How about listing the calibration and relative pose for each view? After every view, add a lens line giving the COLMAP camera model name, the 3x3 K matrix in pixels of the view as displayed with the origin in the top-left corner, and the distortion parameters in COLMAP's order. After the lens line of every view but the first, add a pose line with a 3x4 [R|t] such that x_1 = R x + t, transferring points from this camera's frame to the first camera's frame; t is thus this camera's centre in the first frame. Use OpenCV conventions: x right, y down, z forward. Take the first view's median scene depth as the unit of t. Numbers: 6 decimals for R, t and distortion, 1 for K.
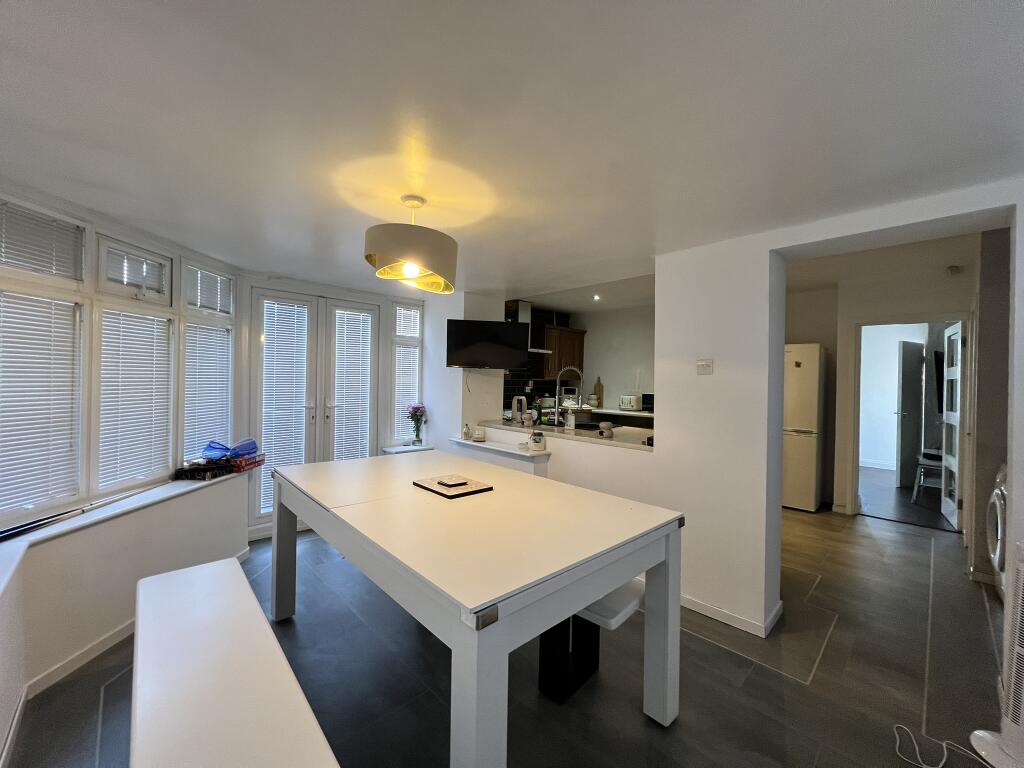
lens RADIAL K [[410.3, 0, 511.1], [0, 410.3, 381.1], [0, 0, 1]] dist [-0.000677, -0.000039]
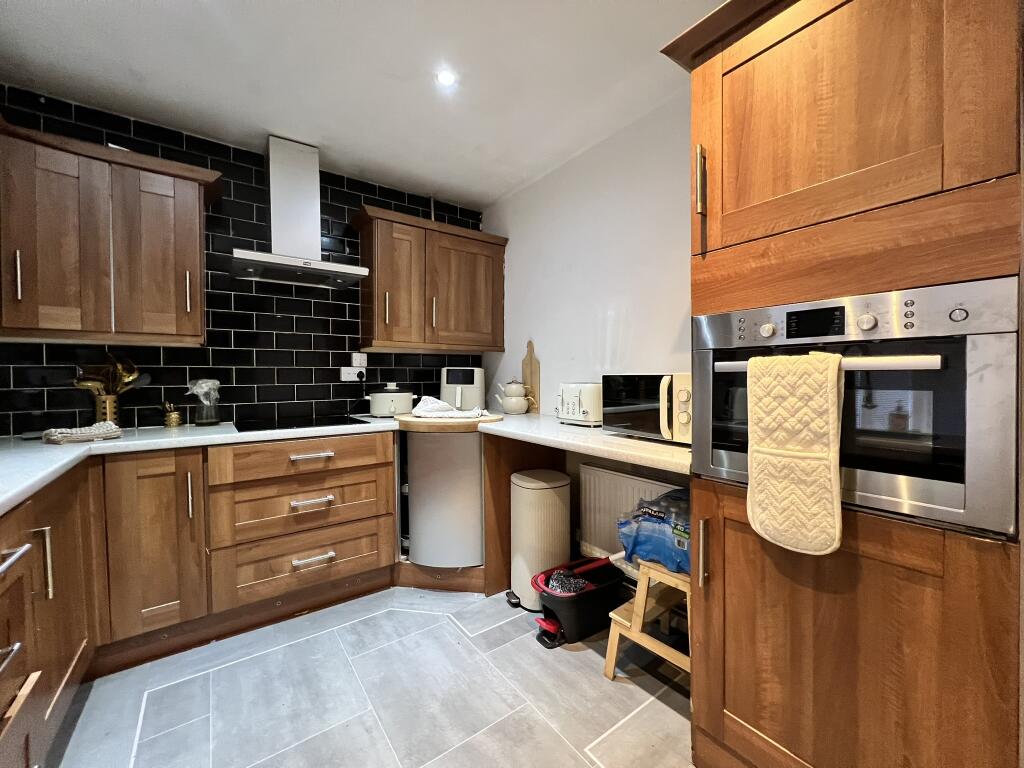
lens RADIAL K [[410.3, 0, 511.1], [0, 410.3, 381.1], [0, 0, 1]] dist [-0.000677, -0.000039]
pose [[0.990045, -0.023587, -0.138757, 0.475432], [0.025271, 0.999627, 0.010387, 0.049352], [0.138461, -0.013790, 0.990272, 1.098079]]
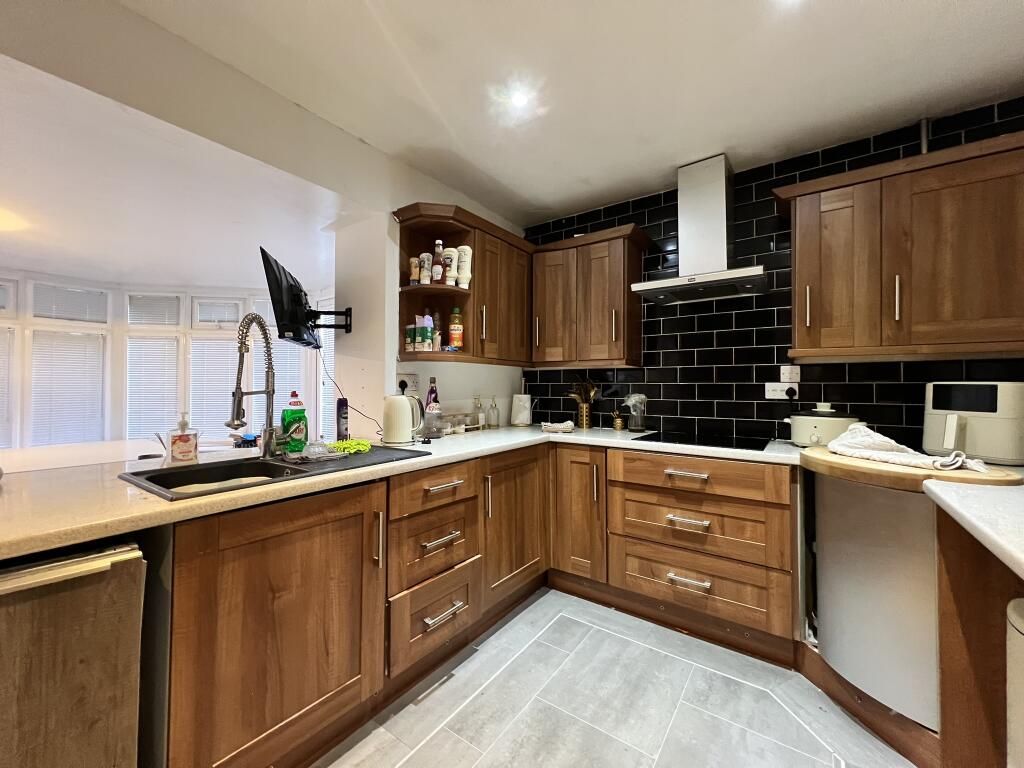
lens RADIAL K [[410.3, 0, 511.1], [0, 410.3, 381.1], [0, 0, 1]] dist [-0.000677, -0.000039]
pose [[0.178931, -0.036427, -0.983187, 0.633199], [-0.003770, 0.999282, -0.037710, 0.047358], [0.983854, 0.010454, 0.178665, 1.285010]]
